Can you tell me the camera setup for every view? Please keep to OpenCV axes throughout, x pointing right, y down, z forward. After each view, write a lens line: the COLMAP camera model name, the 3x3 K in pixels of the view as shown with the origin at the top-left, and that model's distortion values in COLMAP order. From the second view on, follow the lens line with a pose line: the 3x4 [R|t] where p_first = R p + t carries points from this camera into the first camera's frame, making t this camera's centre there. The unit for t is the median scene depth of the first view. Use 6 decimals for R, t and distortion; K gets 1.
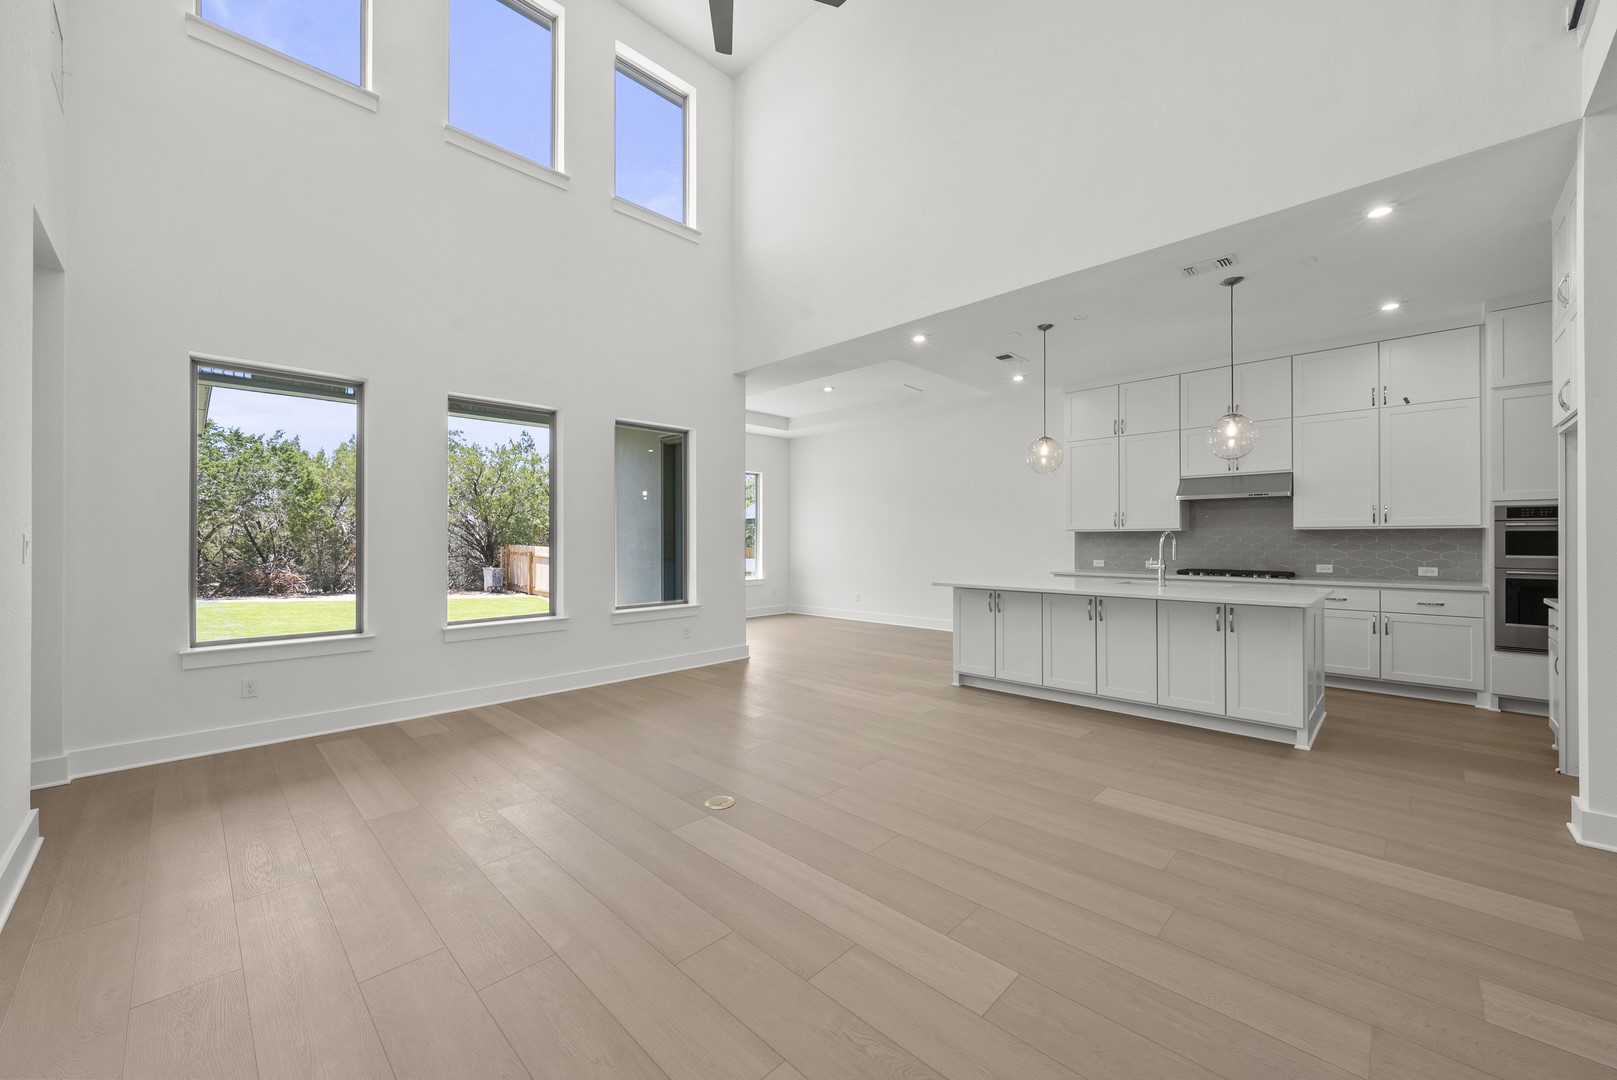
lens RADIAL K [[625.2, 0, 818.6], [0, 625.2, 542.3], [0, 0, 1]] dist [-0.008692, 0.000227]
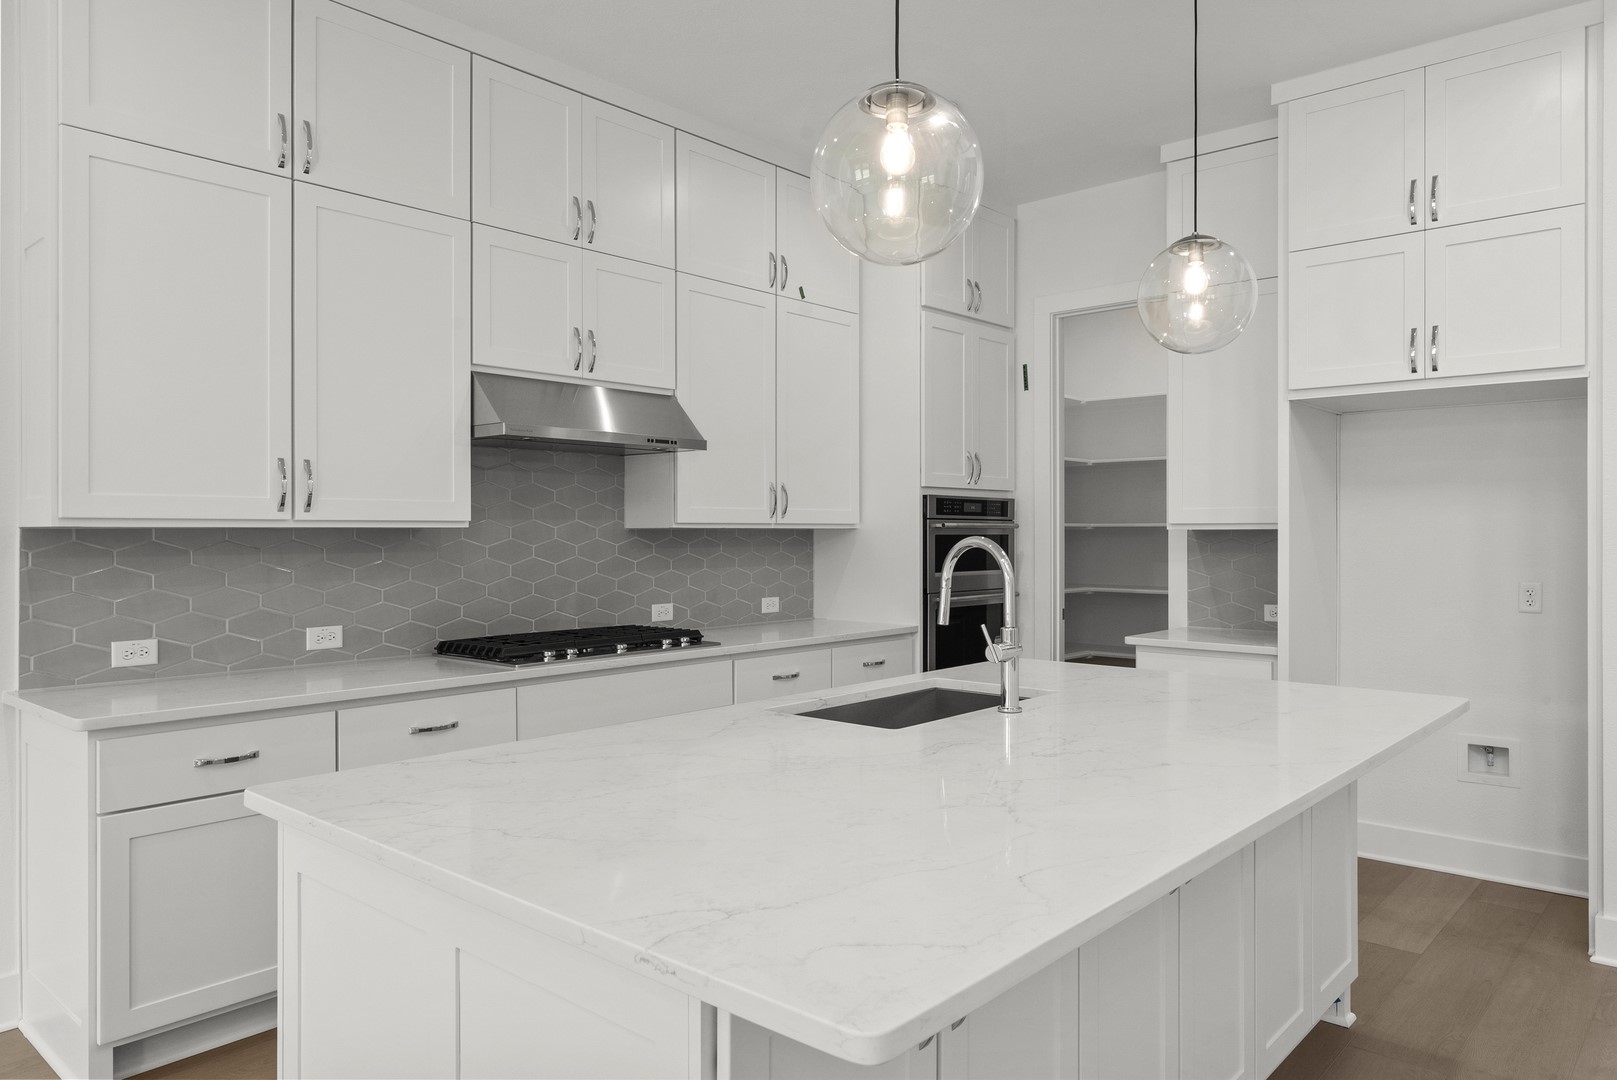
lens RADIAL K [[1098.5, 0, 815.0], [0, 1098.5, 537.8], [0, 0, 1]] dist [-0.000082, 0.003668]
pose [[-0.043697, -0.005707, 0.999029, -0.010067], [0.005898, 0.999965, 0.005970, -0.018410], [-0.999027, 0.006153, -0.043662, 0.945268]]
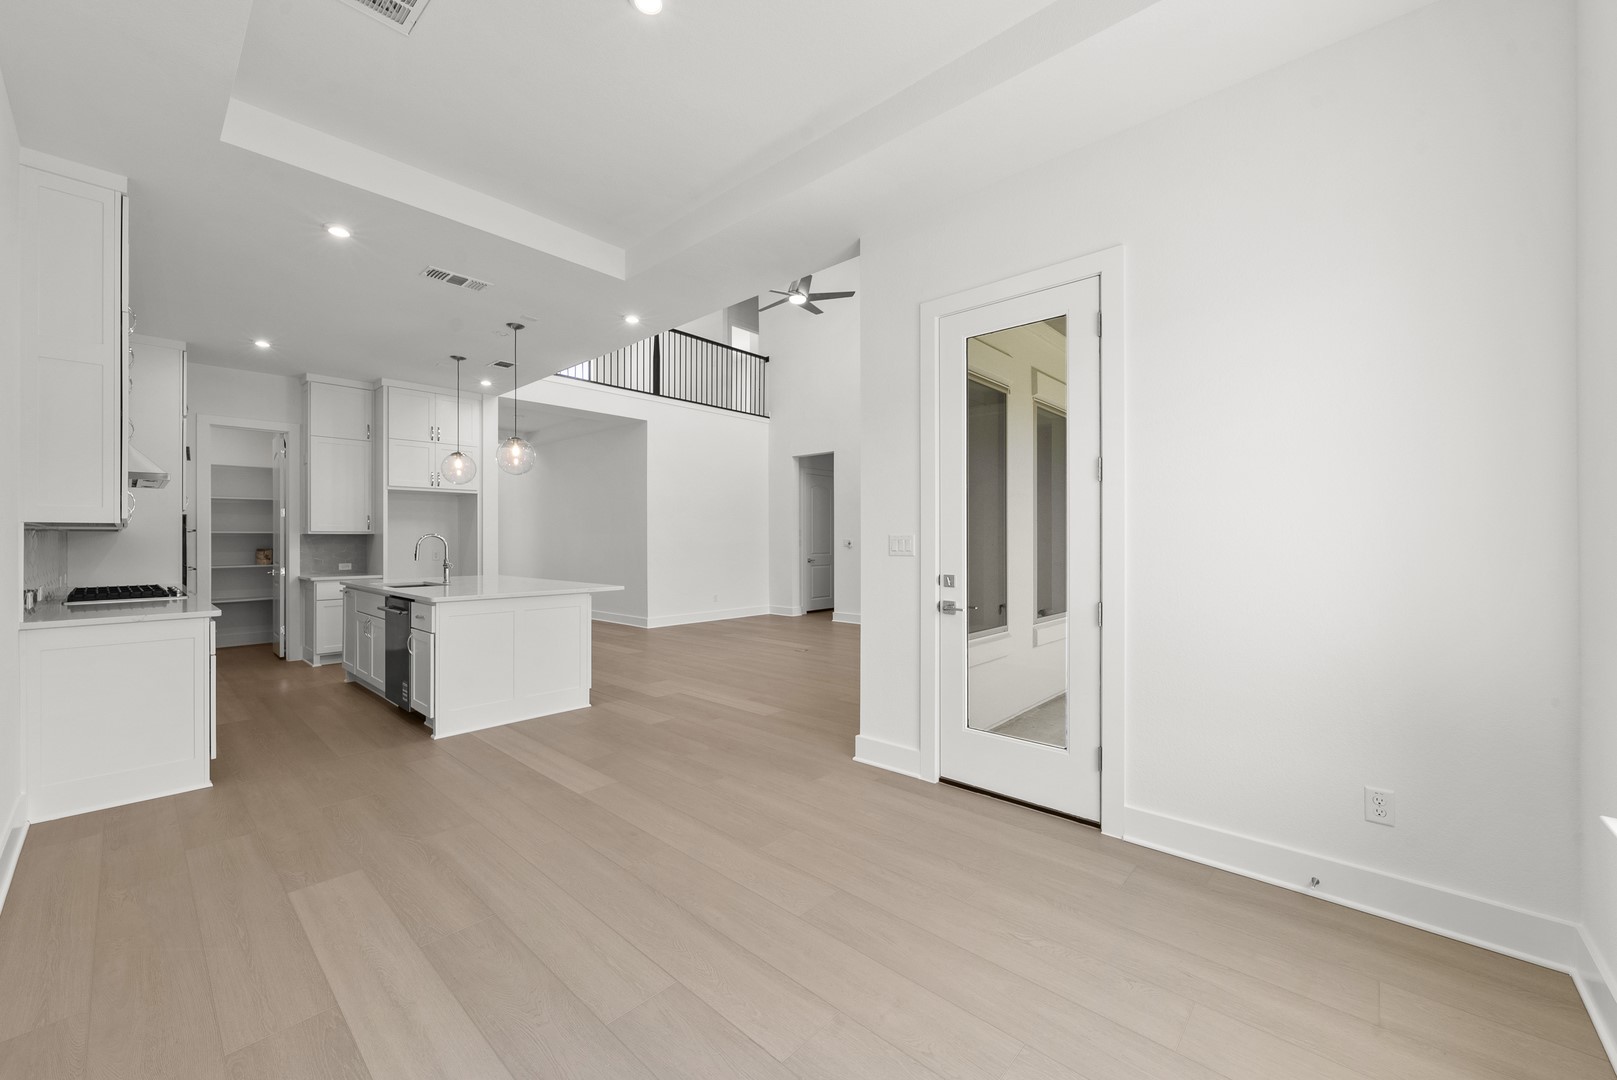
lens RADIAL K [[625.2, 0, 811.4], [0, 625.2, 539.0], [0, 0, 1]] dist [-0.008692, 0.000227]
pose [[-0.999537, 0.003596, -0.030213, -0.068730], [0.003517, 0.999990, 0.002654, -0.008054], [0.030223, 0.002546, -0.999540, 1.818269]]
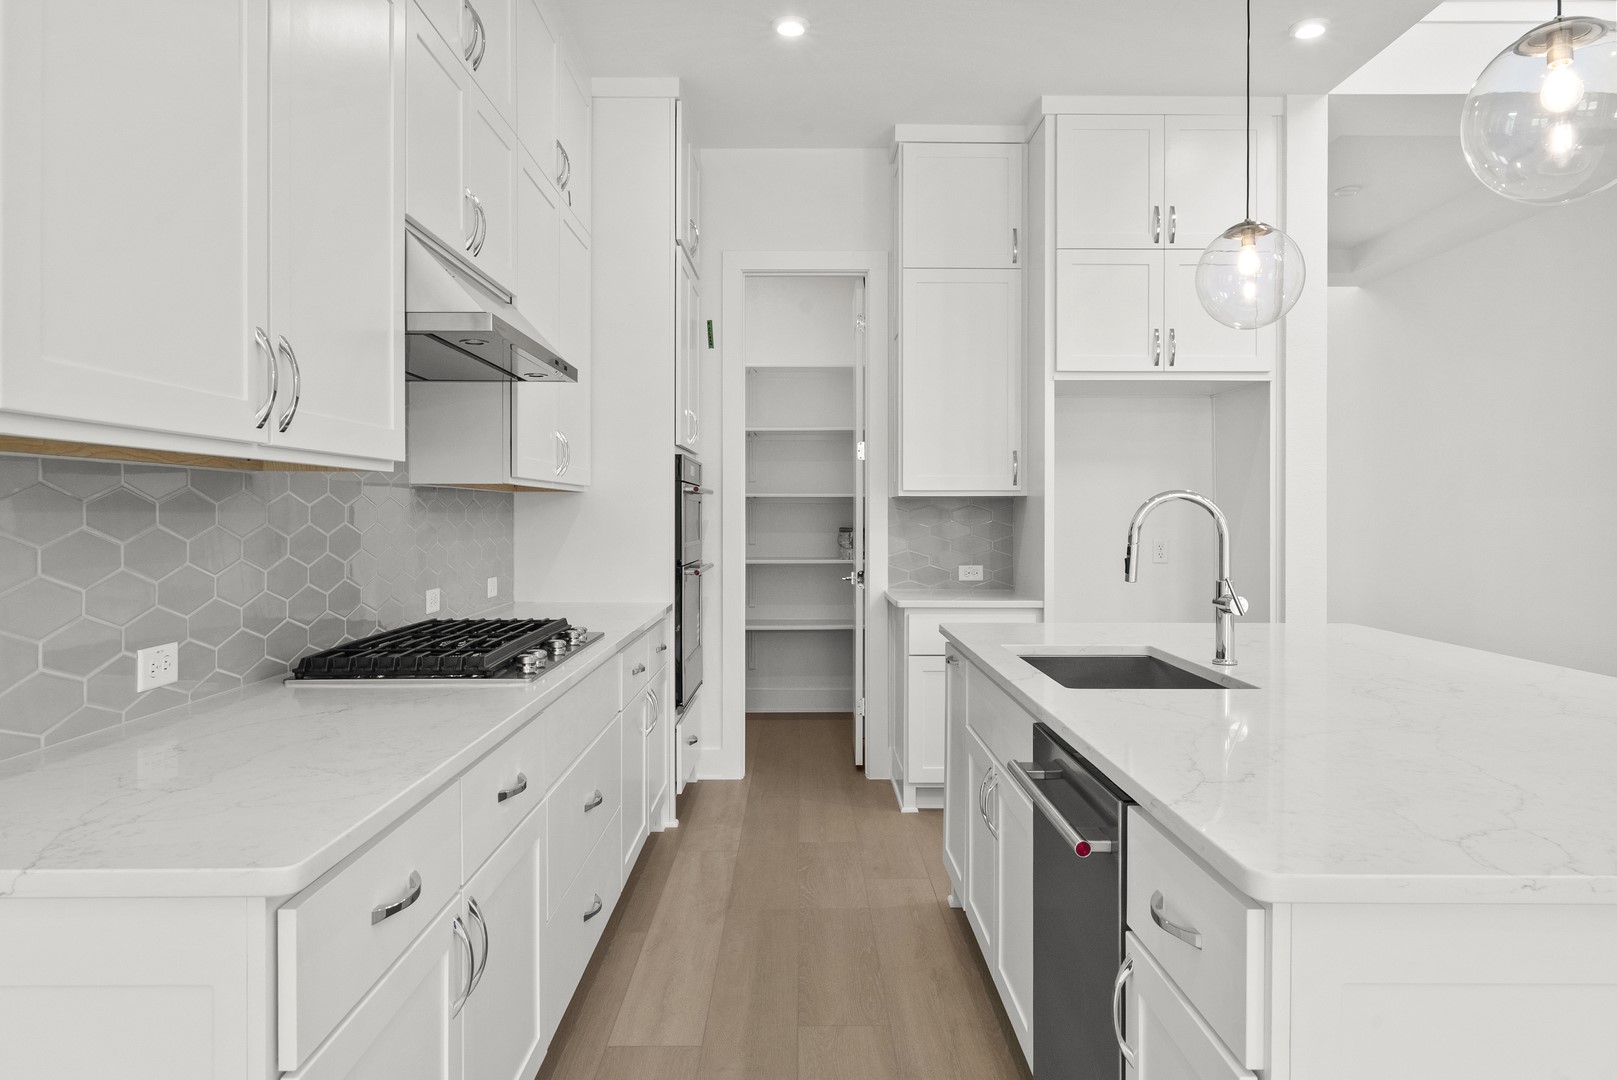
lens RADIAL K [[1098.5, 0, 814.6], [0, 1098.5, 517.2], [0, 0, 1]] dist [-0.000082, 0.003668]
pose [[-0.703402, -0.003305, 0.710784, 0.249570], [0.002355, 0.999973, 0.006980, -0.007332], [-0.710788, 0.006583, -0.703375, 1.304981]]
